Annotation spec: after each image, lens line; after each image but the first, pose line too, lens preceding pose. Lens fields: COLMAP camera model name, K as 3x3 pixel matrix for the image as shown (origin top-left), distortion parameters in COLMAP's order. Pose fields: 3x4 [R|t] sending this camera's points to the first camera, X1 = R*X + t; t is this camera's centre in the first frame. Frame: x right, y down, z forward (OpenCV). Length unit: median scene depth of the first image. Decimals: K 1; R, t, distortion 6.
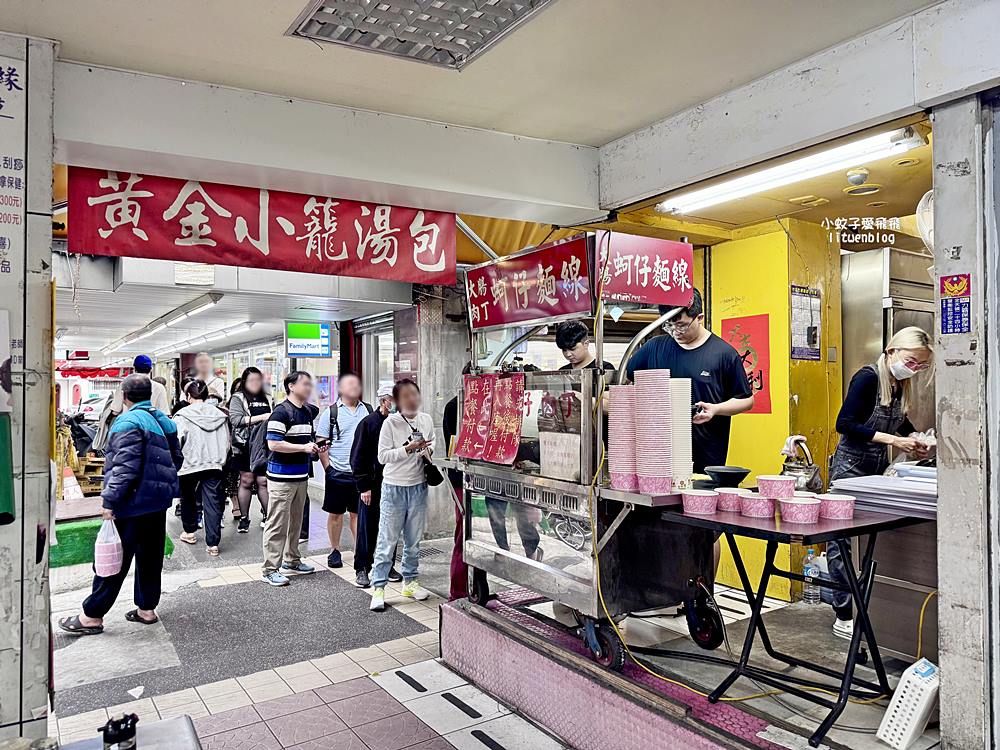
lens RADIAL K [[715.8, 0, 499.1], [0, 715.8, 380.6], [0, 0, 1]] dist [0.067891, -0.109184]
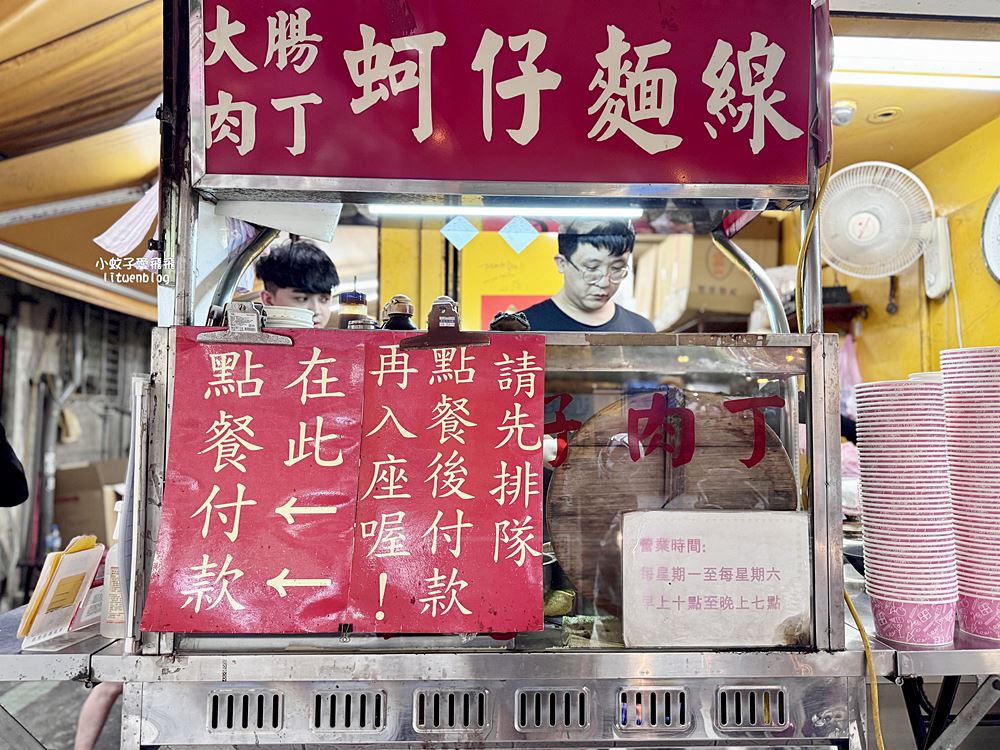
lens RADIAL K [[715.8, 0, 499.1], [0, 715.8, 380.6], [0, 0, 1]] dist [0.067891, -0.109184]
pose [[0.500990, 0.060065, 0.863366, -0.248759], [-0.021906, 0.998149, -0.056730, 0.028634], [-0.865176, 0.009508, 0.501379, 0.820615]]
